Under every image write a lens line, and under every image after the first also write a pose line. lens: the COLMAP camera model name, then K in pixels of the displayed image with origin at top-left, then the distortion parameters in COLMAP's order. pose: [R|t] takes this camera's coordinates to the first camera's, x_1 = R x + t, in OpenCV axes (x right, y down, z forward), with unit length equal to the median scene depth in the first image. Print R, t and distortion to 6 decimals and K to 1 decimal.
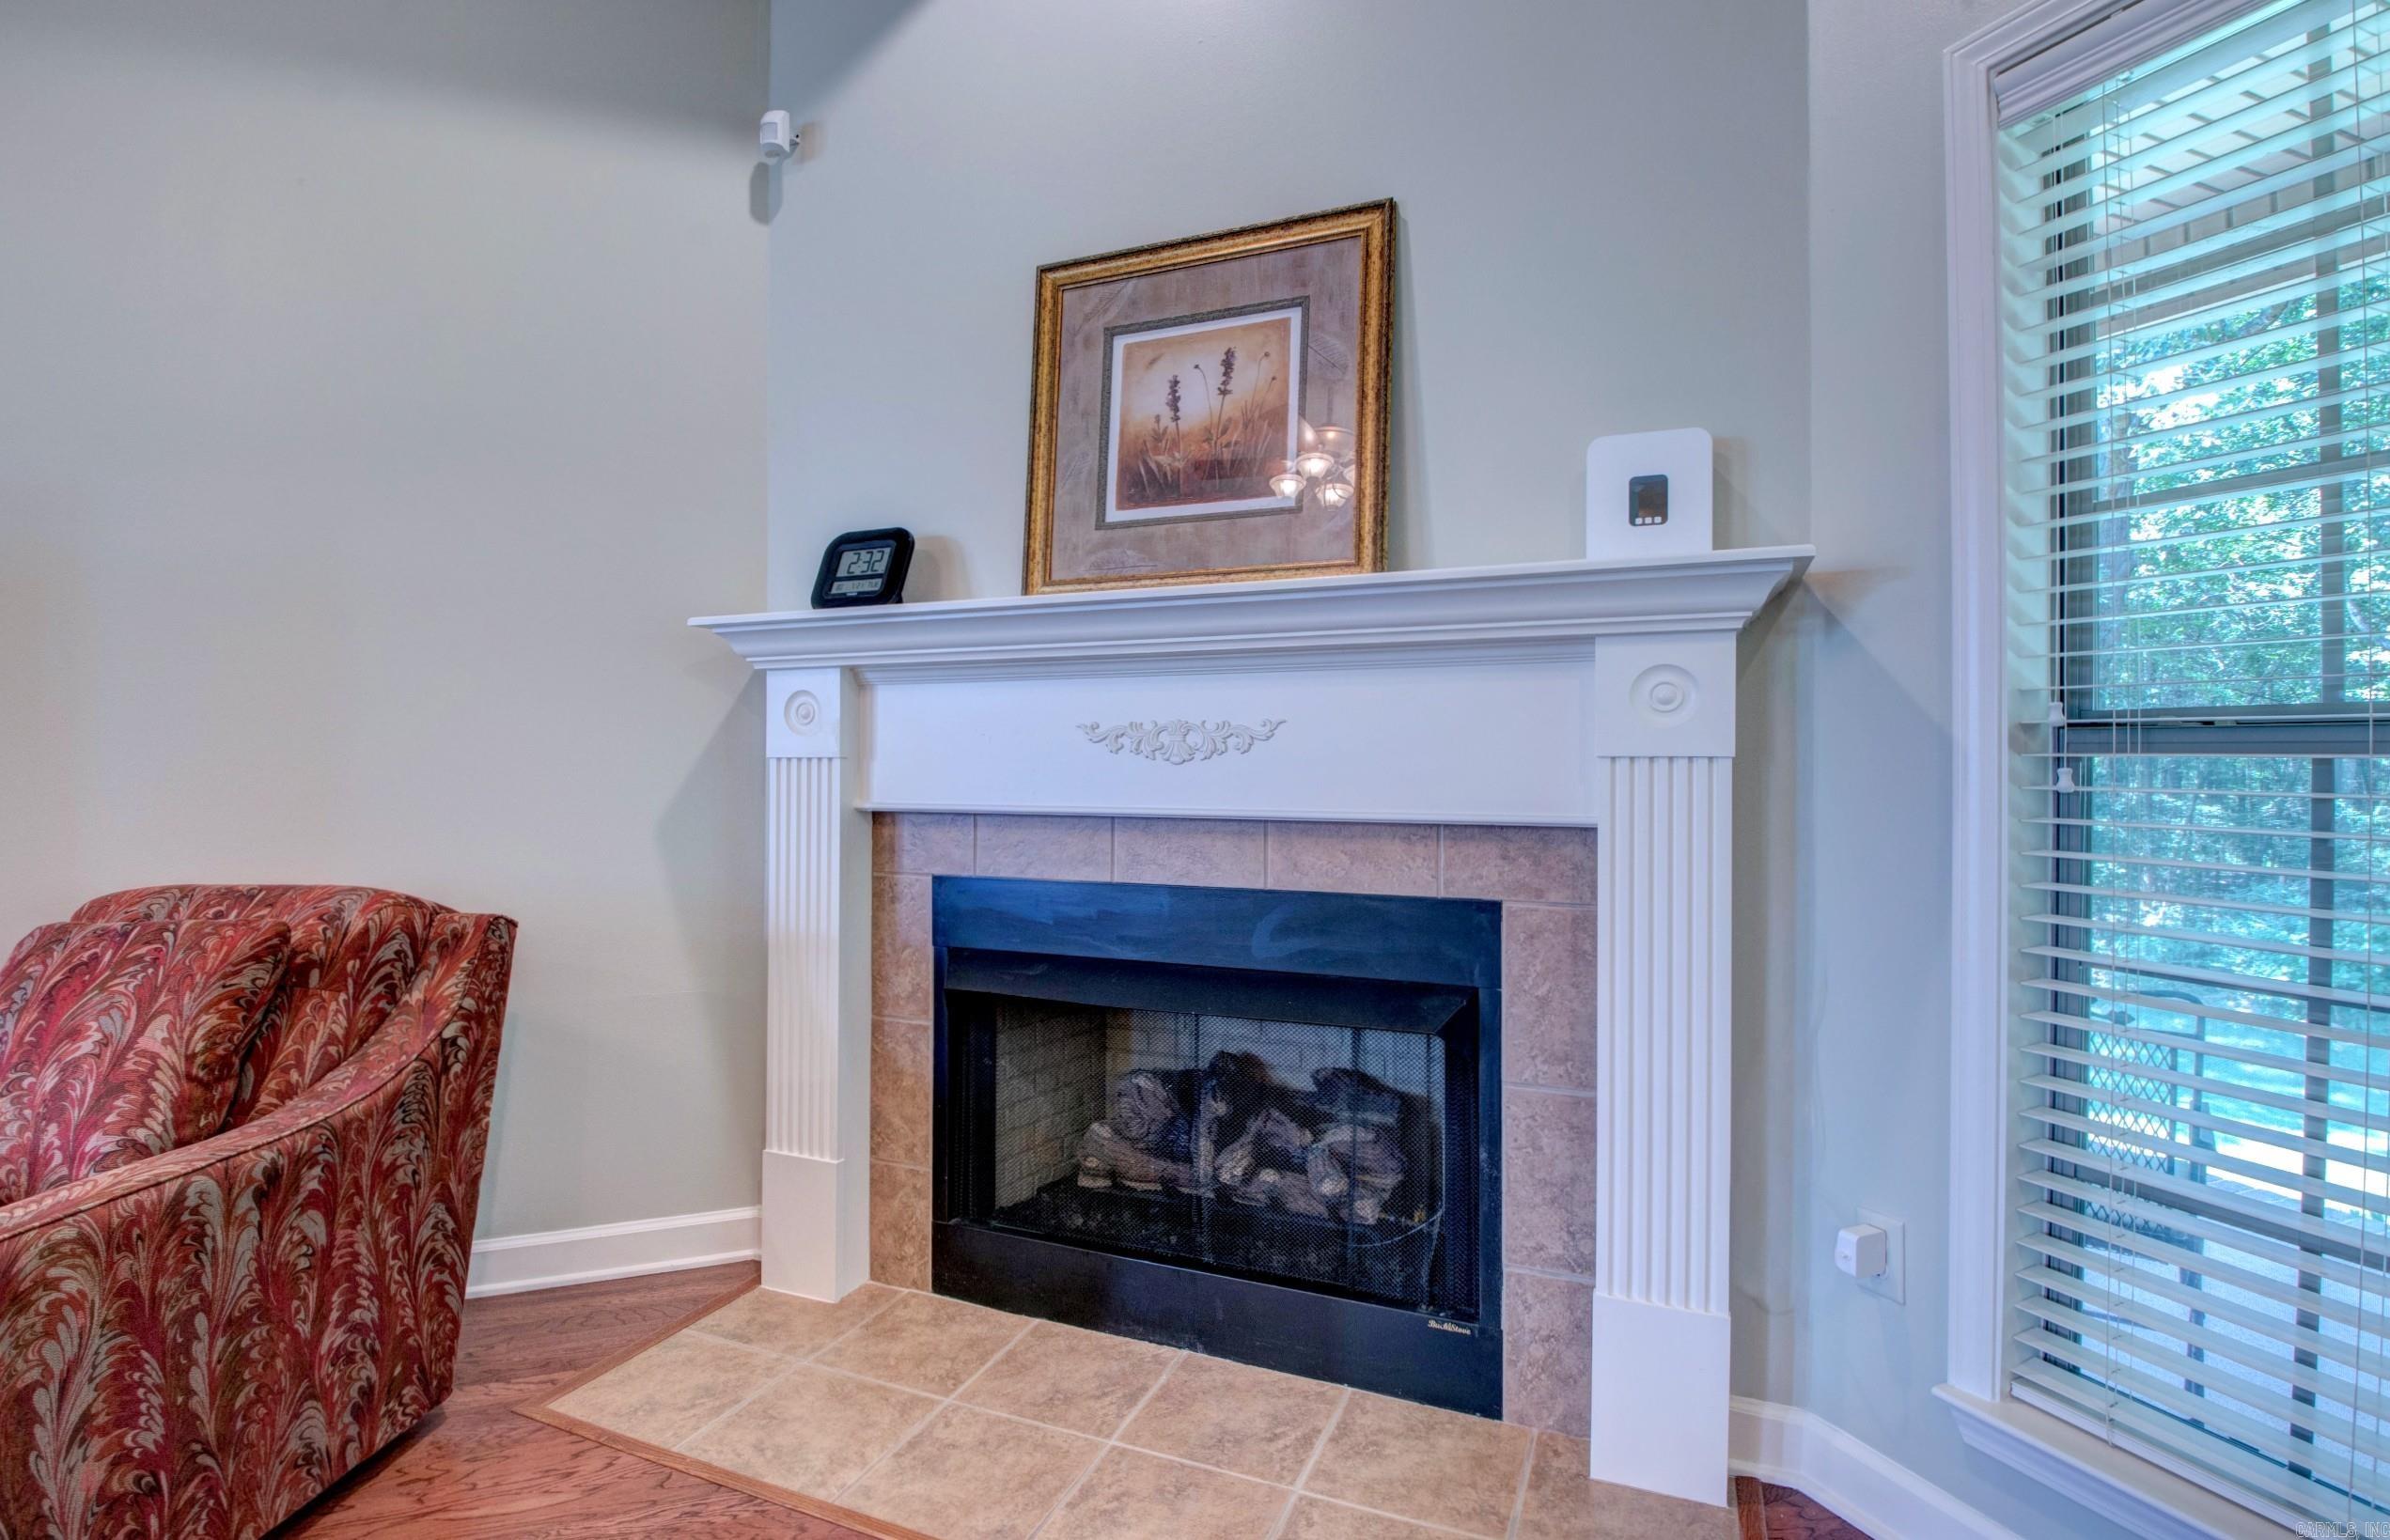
lens RADIAL K [[1137.1, 0, 1191.1], [0, 1137.1, 753.9], [0, 0, 1]] dist [-0.003814, -0.011012]
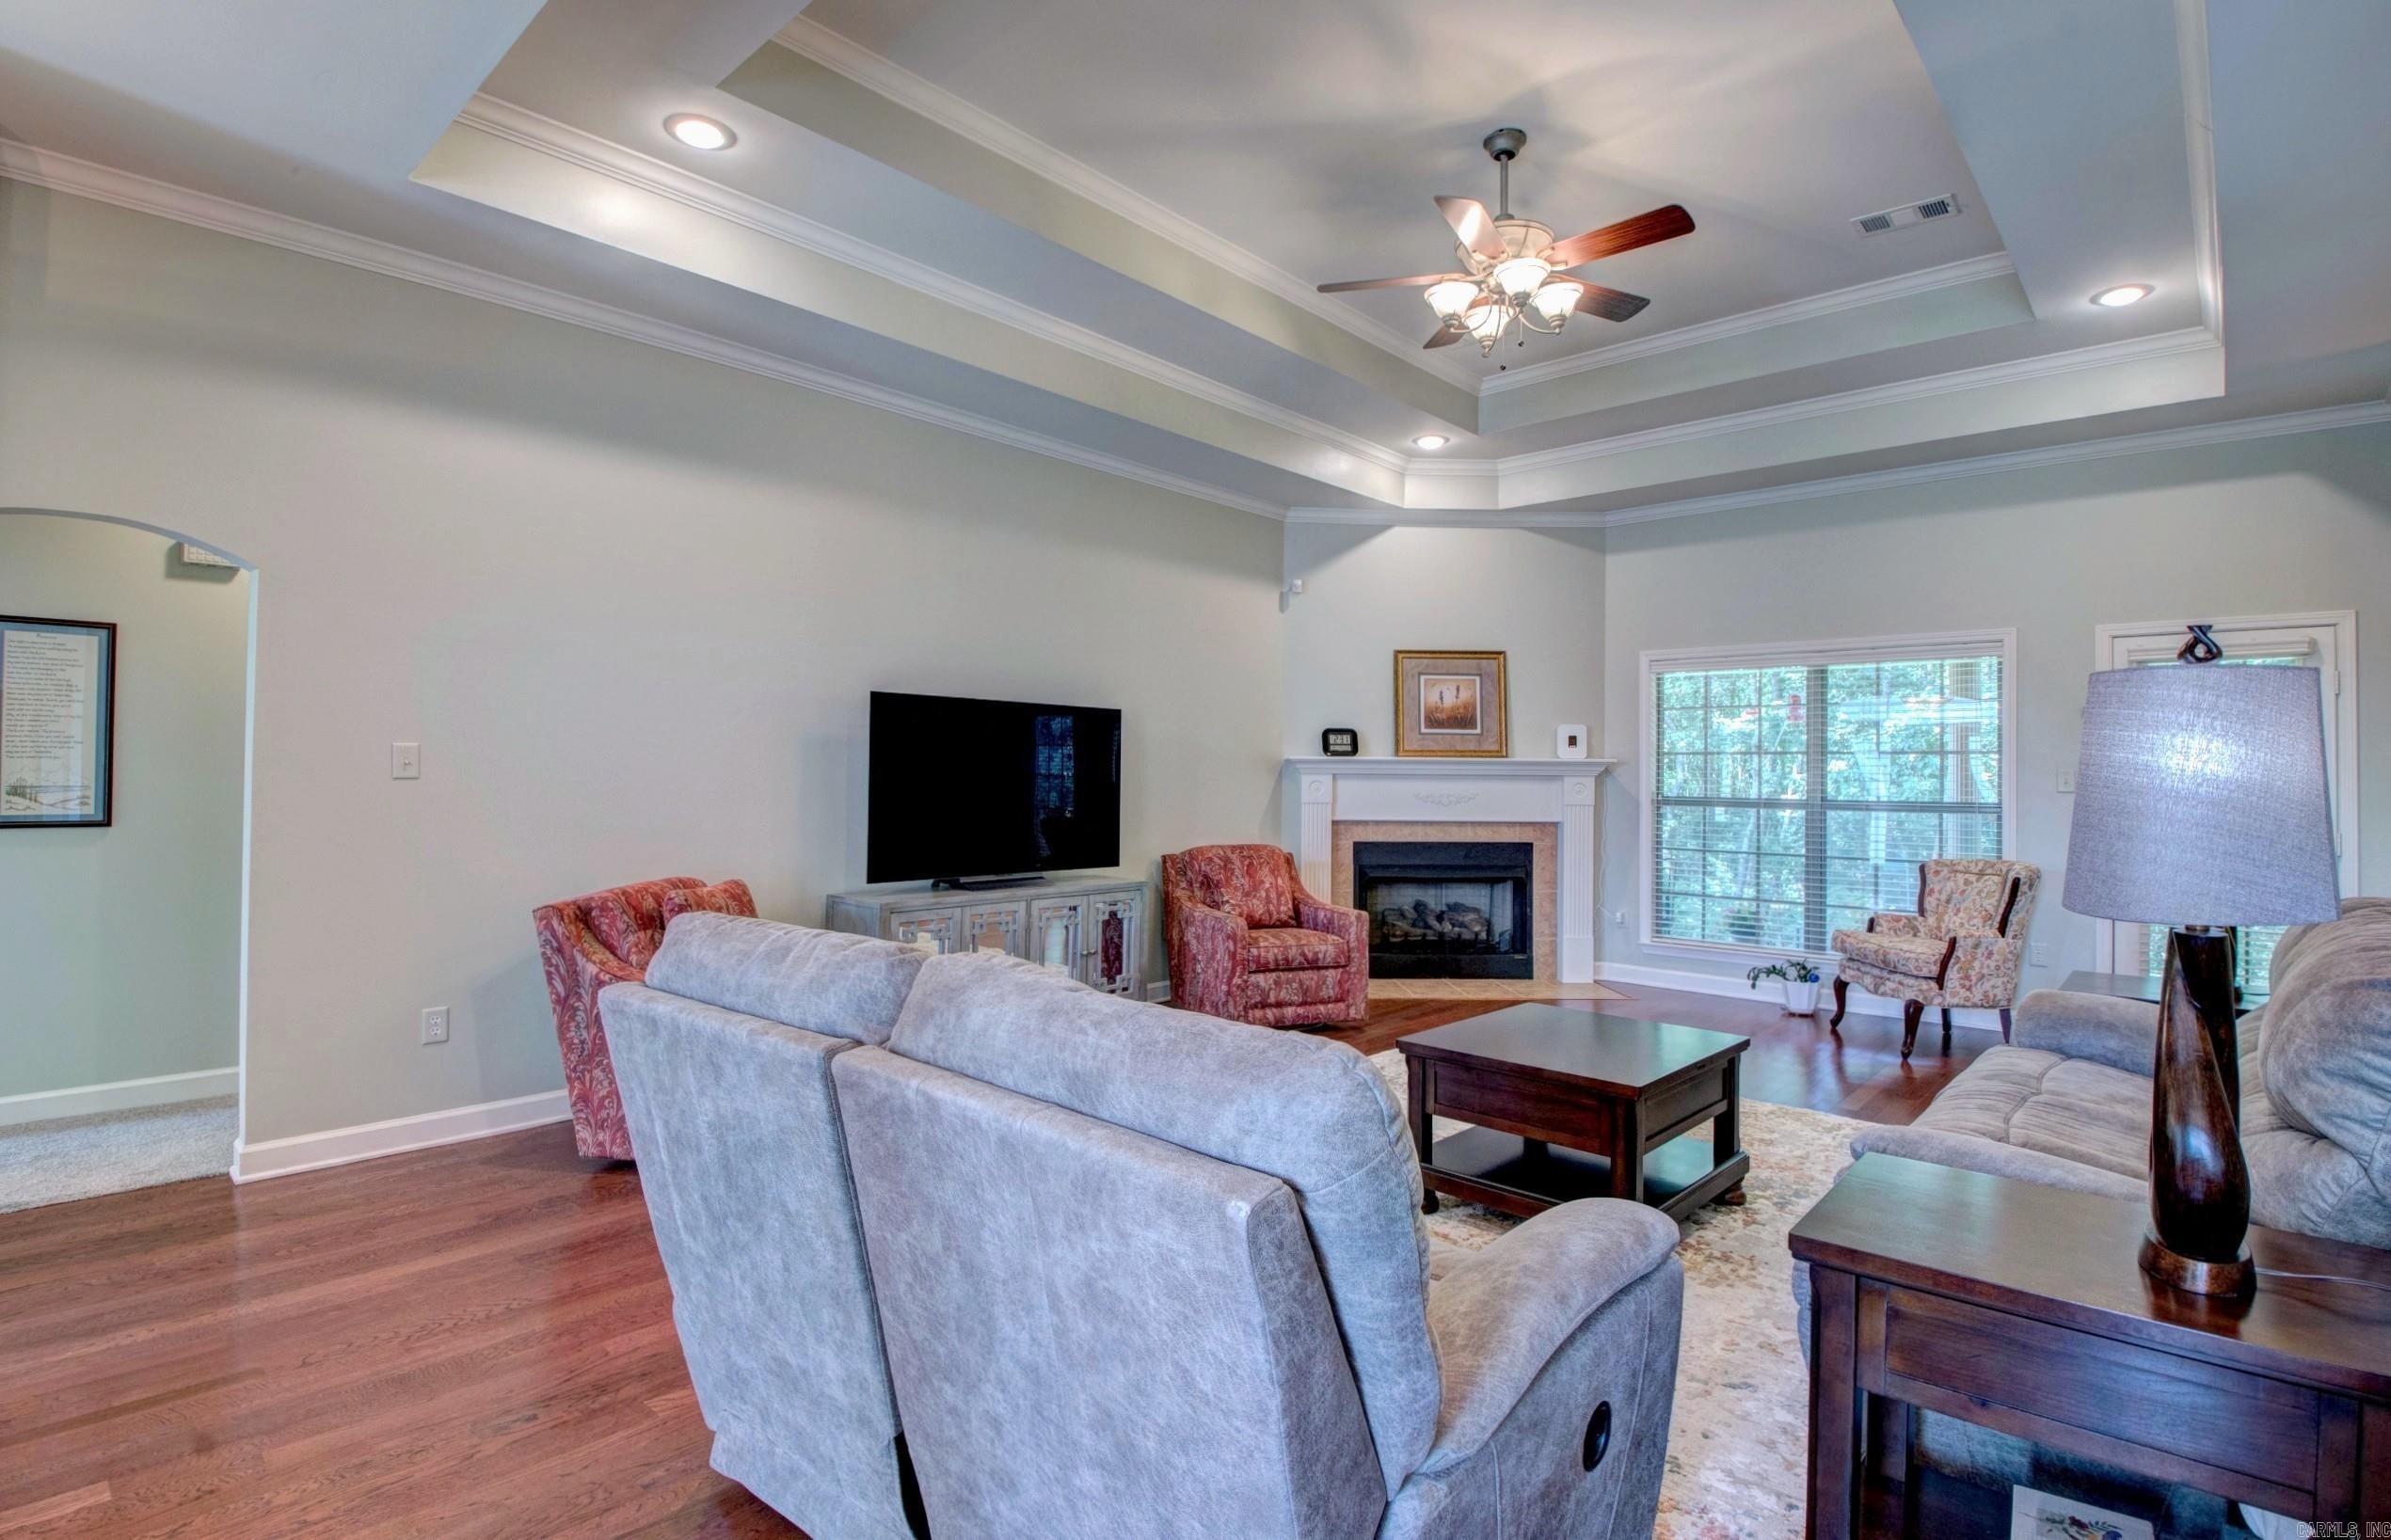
lens RADIAL K [[1189.1, 0, 1195.5], [0, 1189.1, 770.0], [0, 0, 1]] dist [0.042045, 0.000128]
pose [[0.901468, 0.010228, 0.432725, -2.287740], [-0.011567, 0.999933, 0.000463, -0.093676], [-0.432691, -0.005423, 0.901526, -1.946389]]
